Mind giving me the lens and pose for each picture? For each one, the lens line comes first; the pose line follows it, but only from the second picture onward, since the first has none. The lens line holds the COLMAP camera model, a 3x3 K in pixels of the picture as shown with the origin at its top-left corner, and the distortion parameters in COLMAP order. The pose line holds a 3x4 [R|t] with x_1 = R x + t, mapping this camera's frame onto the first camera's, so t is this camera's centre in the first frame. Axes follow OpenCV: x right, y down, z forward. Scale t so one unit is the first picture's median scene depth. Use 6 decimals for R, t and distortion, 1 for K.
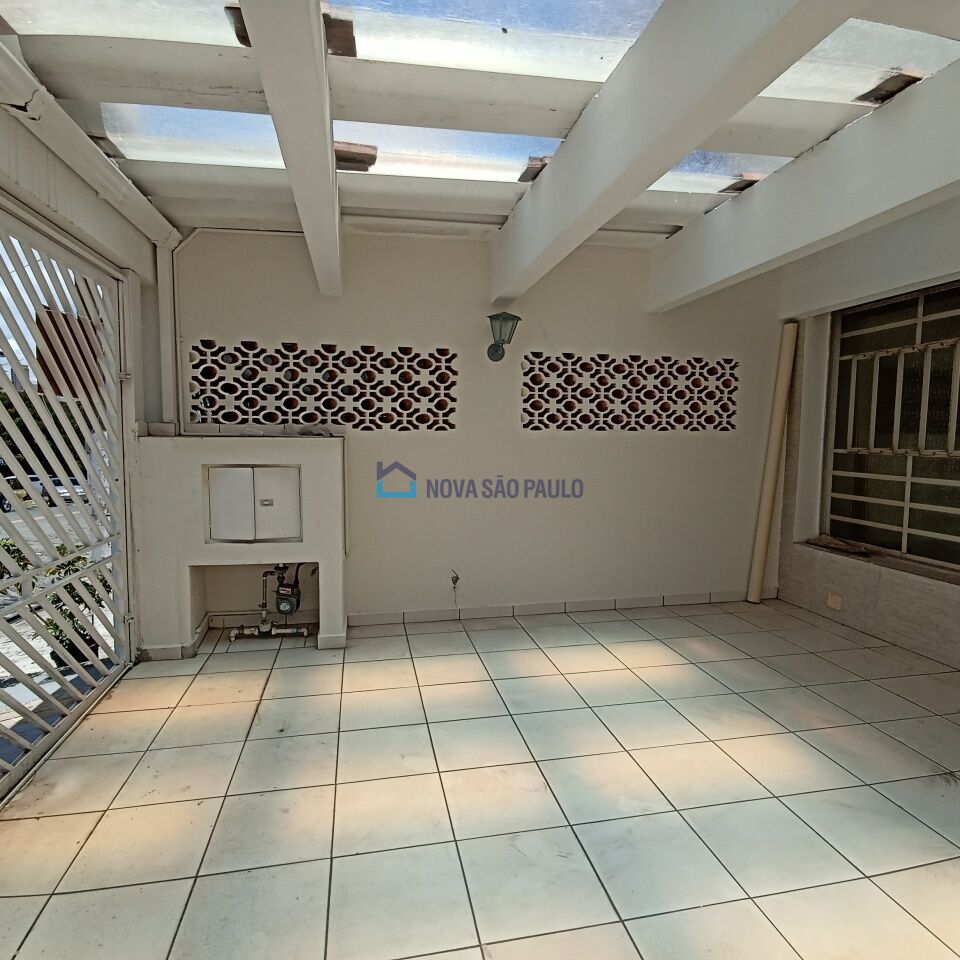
lens RADIAL K [[591.4, 0, 478.8], [0, 591.4, 494.4], [0, 0, 1]] dist [0.003171, 0.000512]
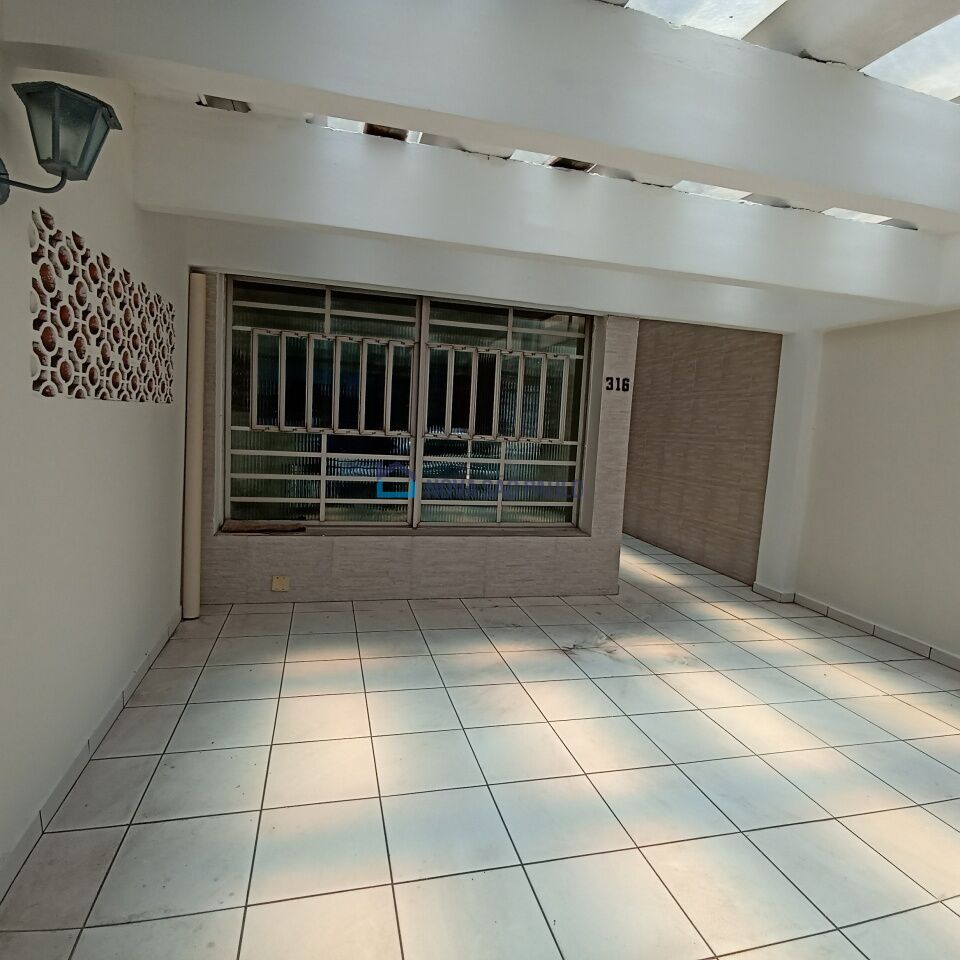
lens RADIAL K [[585.7, 0, 475.1], [0, 585.7, 487.6], [0, 0, 1]] dist [-0.006963, -0.002896]
pose [[-0.058956, -0.120020, 0.991019, -0.391067], [0.049209, 0.991190, 0.122968, -0.087181], [-0.997047, 0.056017, -0.052531, 0.786988]]
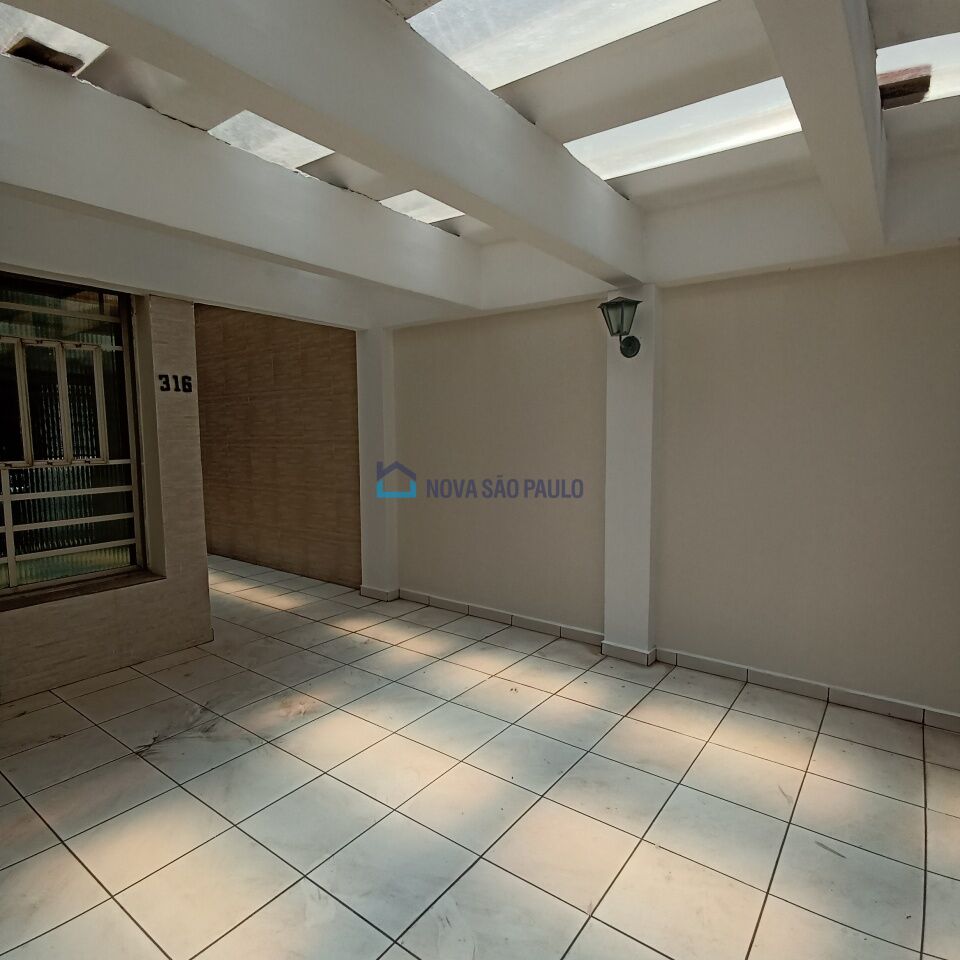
lens RADIAL K [[591.4, 0, 478.8], [0, 591.4, 494.4], [0, 0, 1]] dist [0.003171, 0.000512]
pose [[-0.669183, -0.083018, 0.738446, -0.249982], [0.076541, 0.980754, 0.179621, -0.093551], [-0.739145, 0.176721, -0.649949, 0.712994]]
